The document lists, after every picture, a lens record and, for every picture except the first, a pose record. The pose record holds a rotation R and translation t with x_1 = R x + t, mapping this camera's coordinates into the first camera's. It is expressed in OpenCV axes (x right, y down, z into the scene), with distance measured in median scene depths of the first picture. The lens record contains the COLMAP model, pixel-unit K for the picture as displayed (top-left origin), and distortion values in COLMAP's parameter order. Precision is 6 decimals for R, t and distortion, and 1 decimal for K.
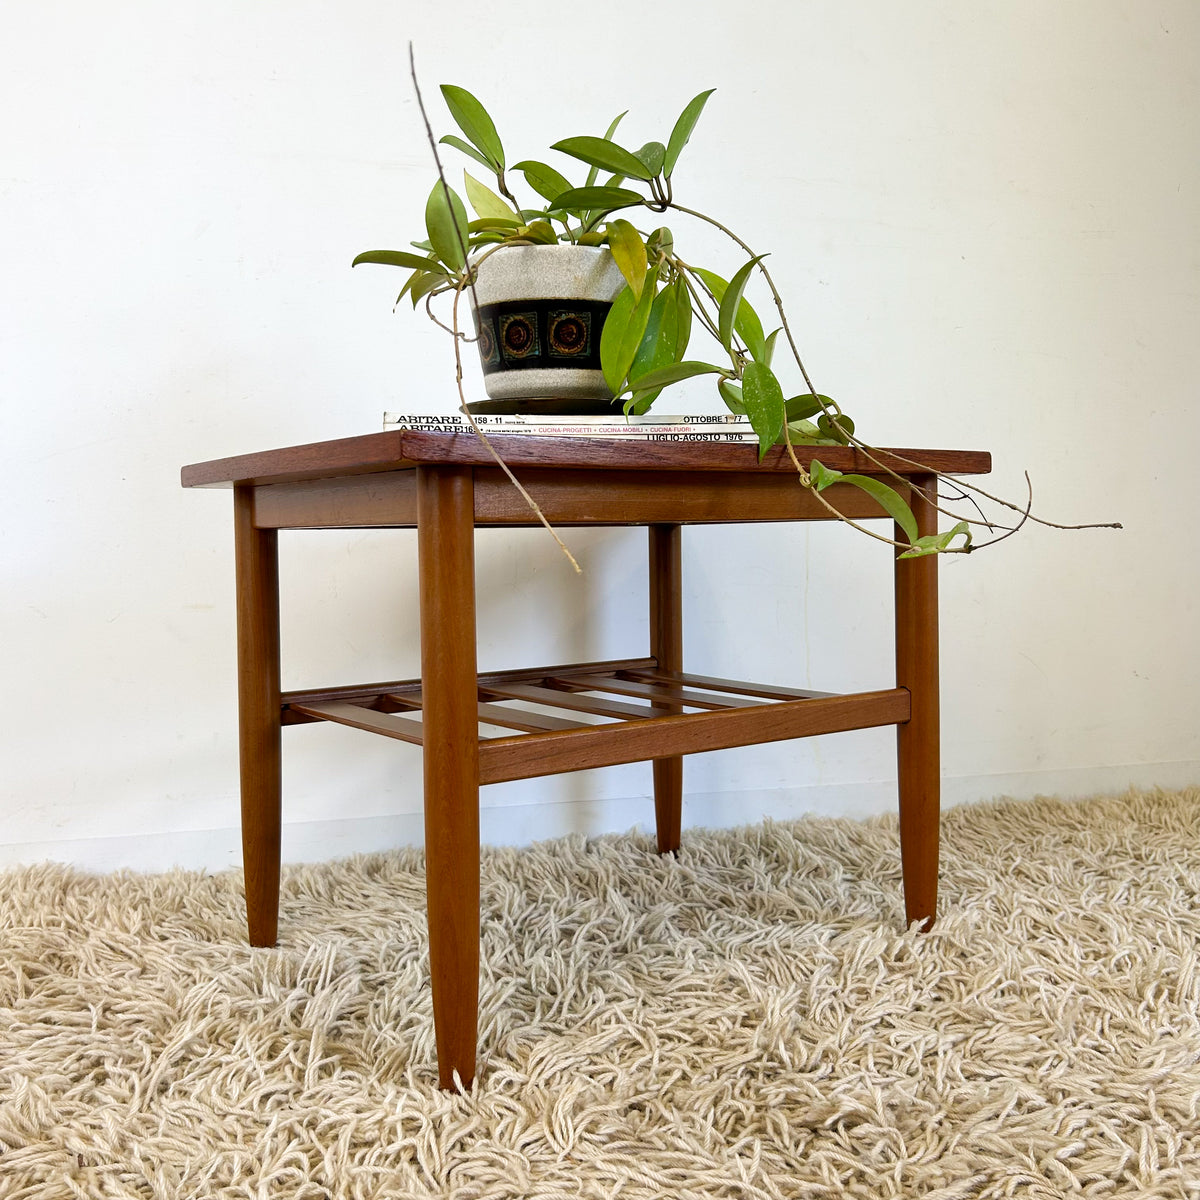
lens RADIAL K [[1205.1, 0, 600.0], [0, 1205.1, 600.0], [0, 0, 1]] dist [0.037468, -0.037744]
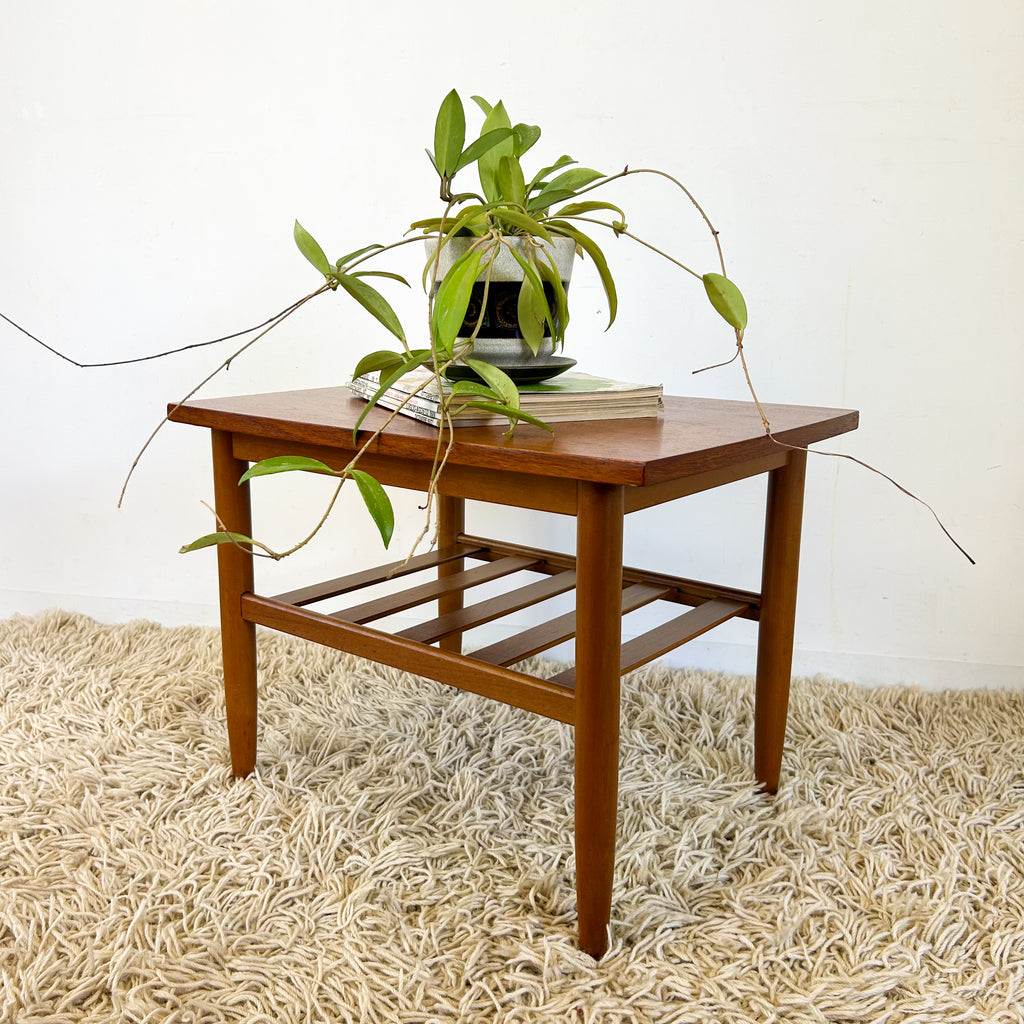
lens RADIAL K [[1028.3, 0, 512.0], [0, 1028.3, 512.0], [0, 0, 1]] dist [0.037468, -0.037744]
pose [[0.901029, 0.118642, -0.417218, 0.483812], [-0.049532, 0.983717, 0.172764, -0.209885], [0.430922, -0.134999, 0.892234, 0.025715]]
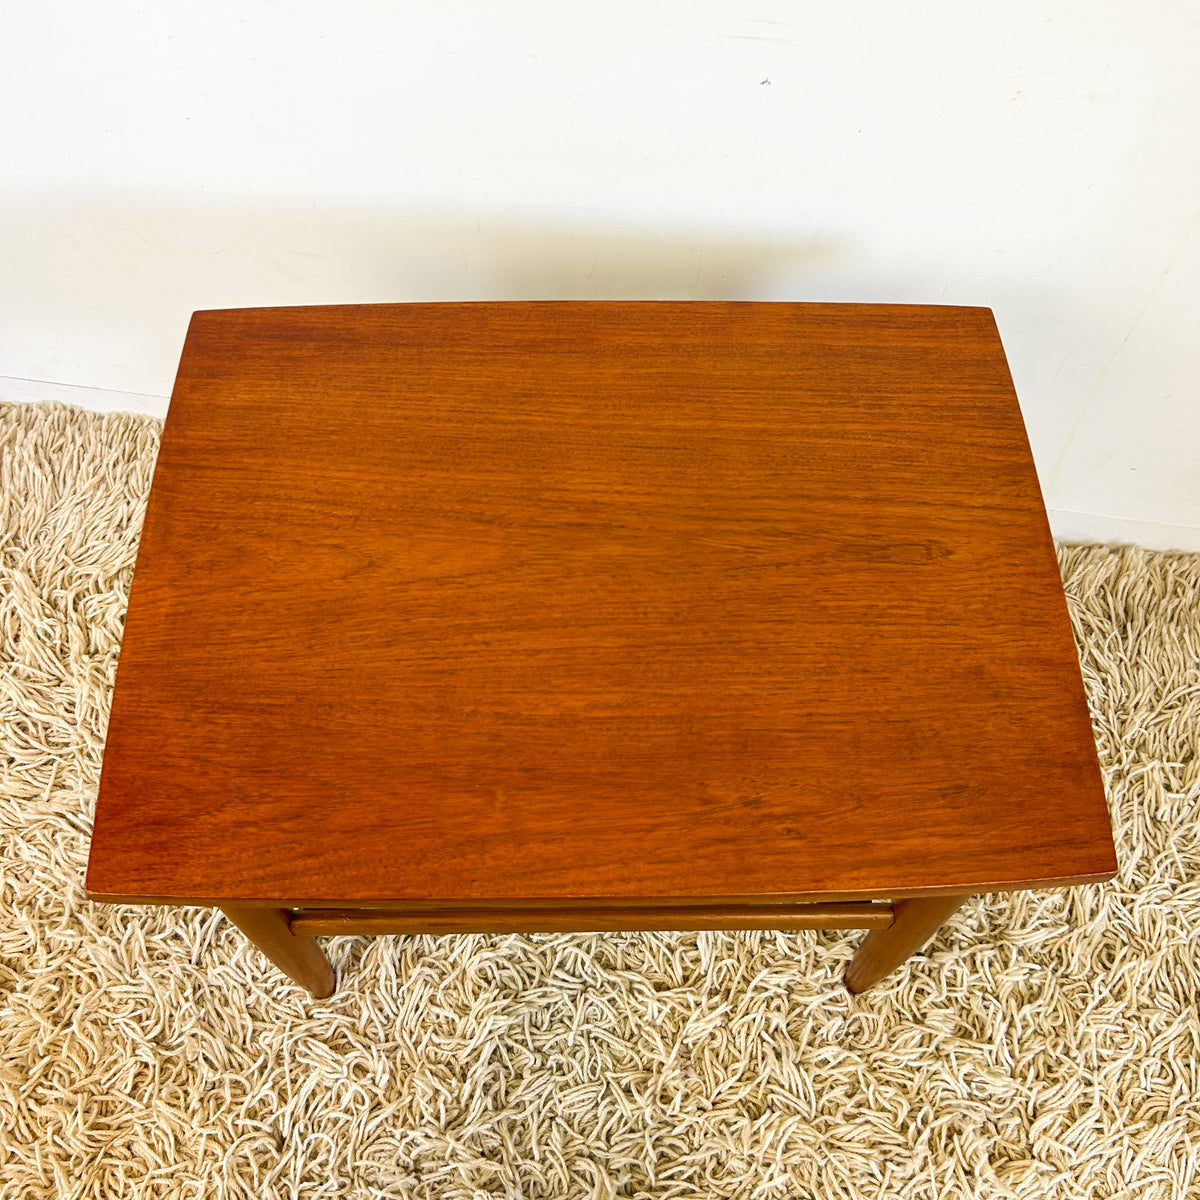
lens RADIAL K [[1210.1, 0, 600.0], [0, 1210.1, 600.0], [0, 0, 1]] dist [0.006359, 0.013339]
pose [[0.919052, 0.358469, -0.163842, 0.101312], [-0.049477, 0.517338, 0.854350, -0.827383], [0.391019, -0.777085, 0.493196, 0.680612]]
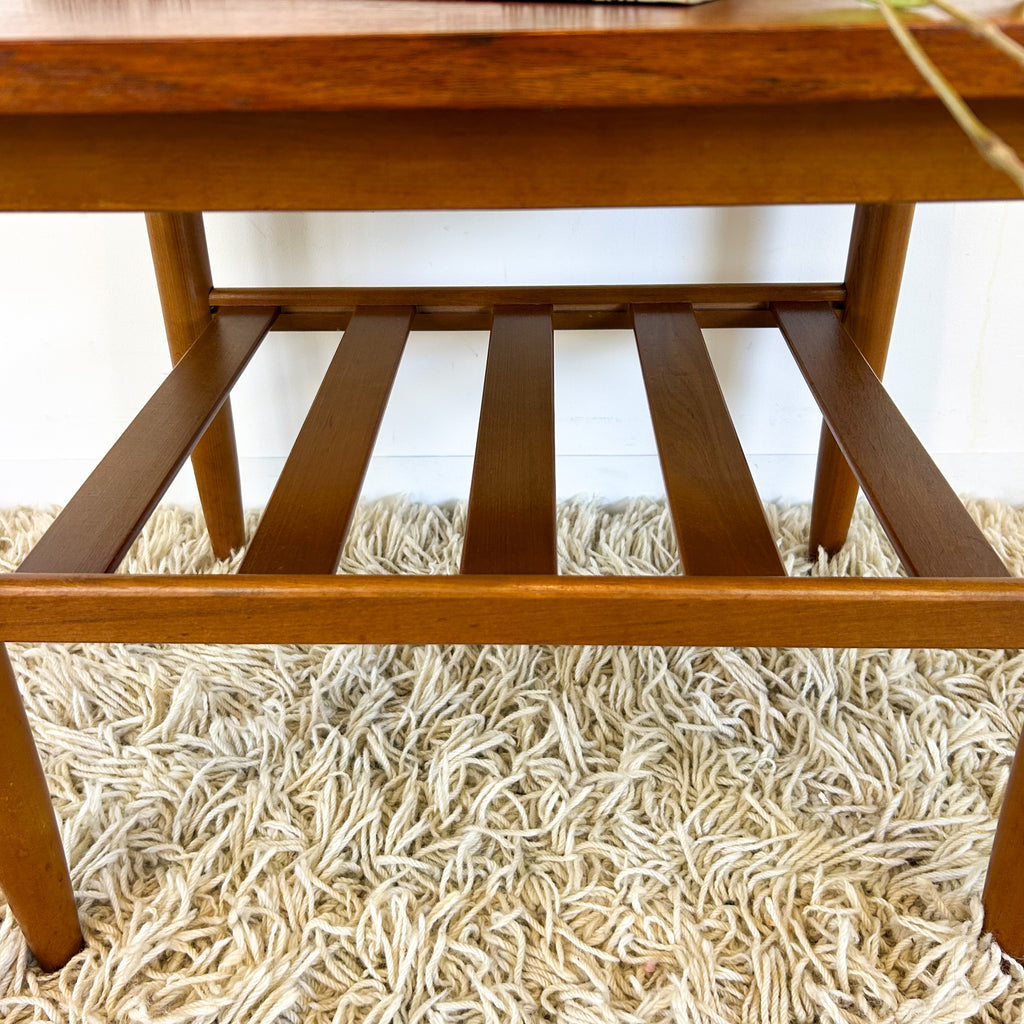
lens RADIAL K [[1032.6, 0, 512.0], [0, 1032.6, 512.0], [0, 0, 1]] dist [0.006359, 0.013339]
pose [[0.963466, 0.135850, -0.230819, 0.120341], [-0.011125, 0.881368, 0.472300, -0.139610], [0.267598, -0.452477, 0.850680, 0.696203]]
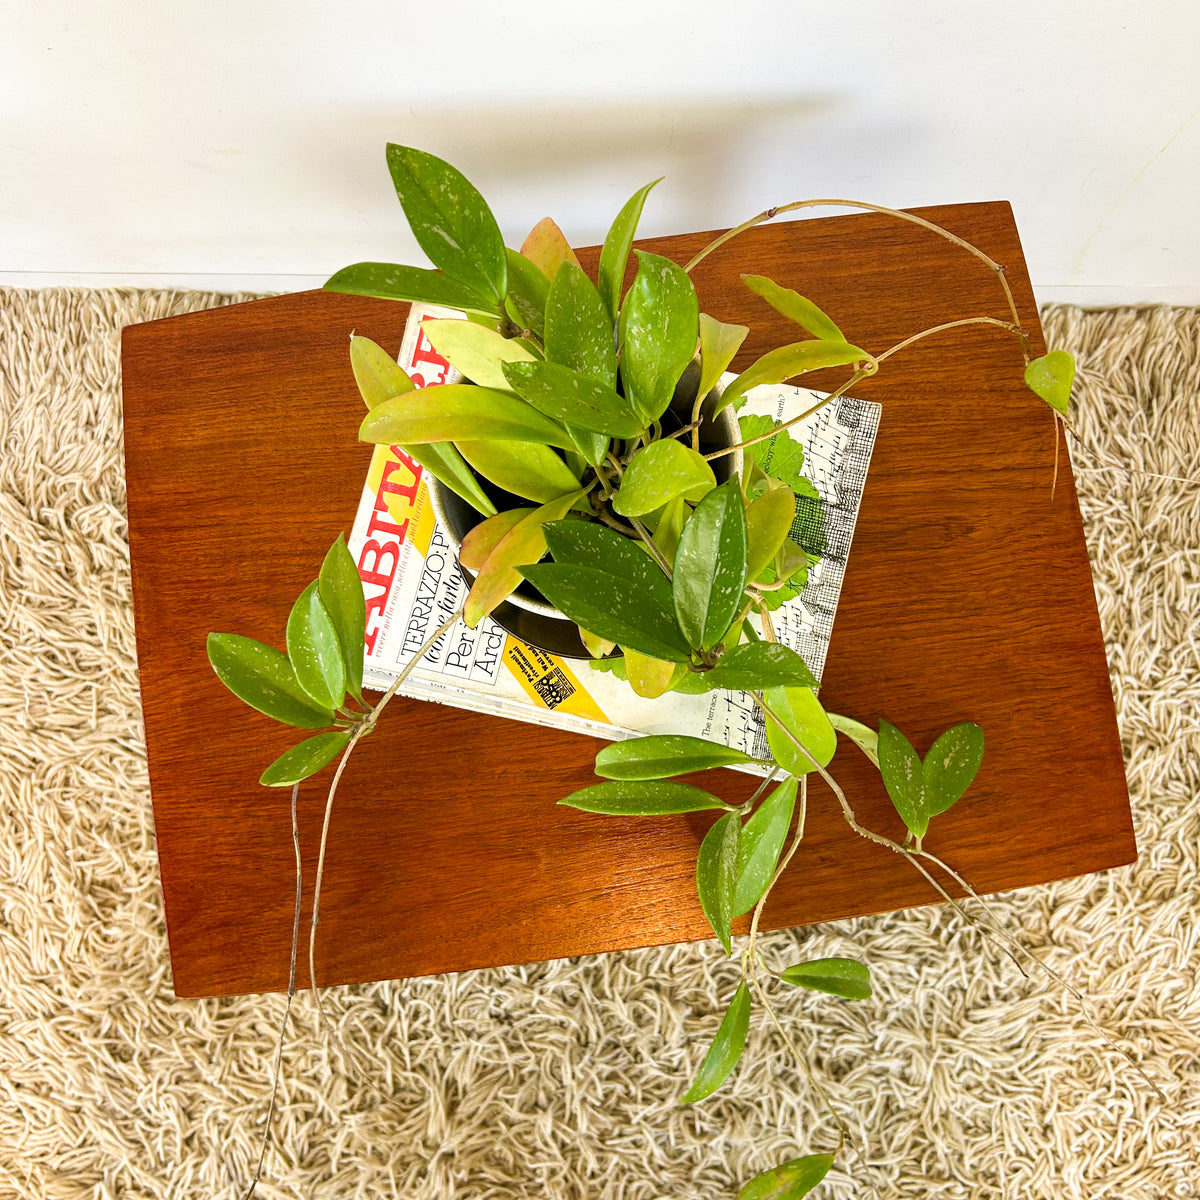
lens RADIAL K [[1222.8, 0, 604.9], [0, 1222.8, 576.1], [0, 0, 1]] dist [-0.001688, 0.020039]
pose [[0.959081, 0.277858, -0.054393, -0.005319], [-0.000075, 0.192361, 0.981324, -0.928750], [0.283132, -0.941165, 0.184510, 0.970724]]
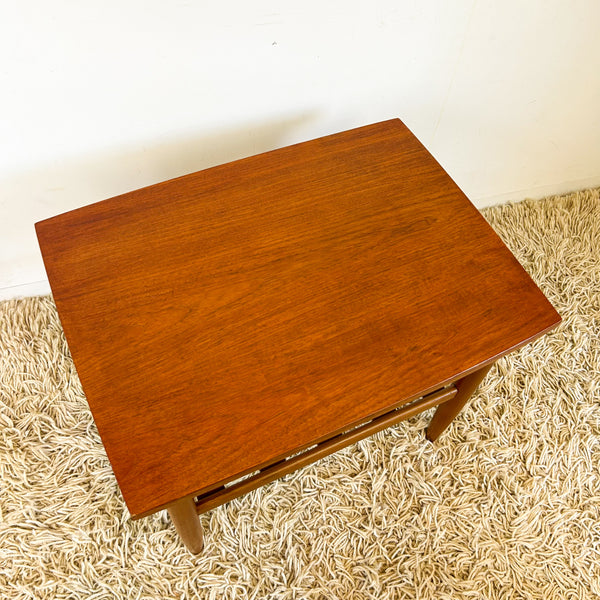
lens RADIAL K [[605.0, 0, 300.0], [0, 605.0, 300.0], [0, 0, 1]] dist [0.006359, 0.013339]
pose [[0.995665, 0.019502, 0.090950, -0.117516], [-0.085077, 0.586224, 0.805670, -0.800539], [-0.037605, -0.809914, 0.585341, 0.575329]]
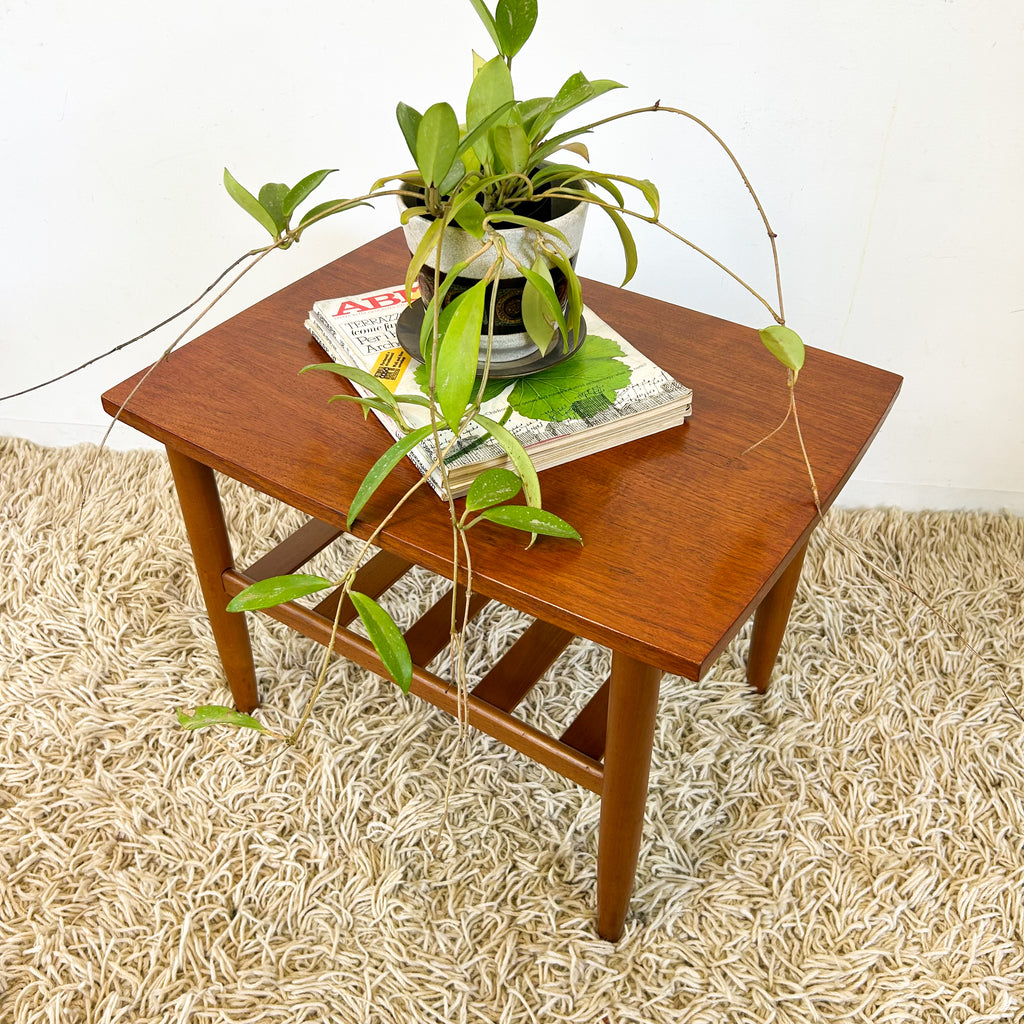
lens RADIAL K [[1022.1, 0, 518.4], [0, 1022.1, 508.6], [0, 0, 1]] dist [0.031987, -0.035728]
pose [[0.934069, 0.245094, -0.259702, 0.281938], [-0.043878, 0.800530, 0.597684, -0.616560], [0.354388, -0.546883, 0.758504, 0.259579]]
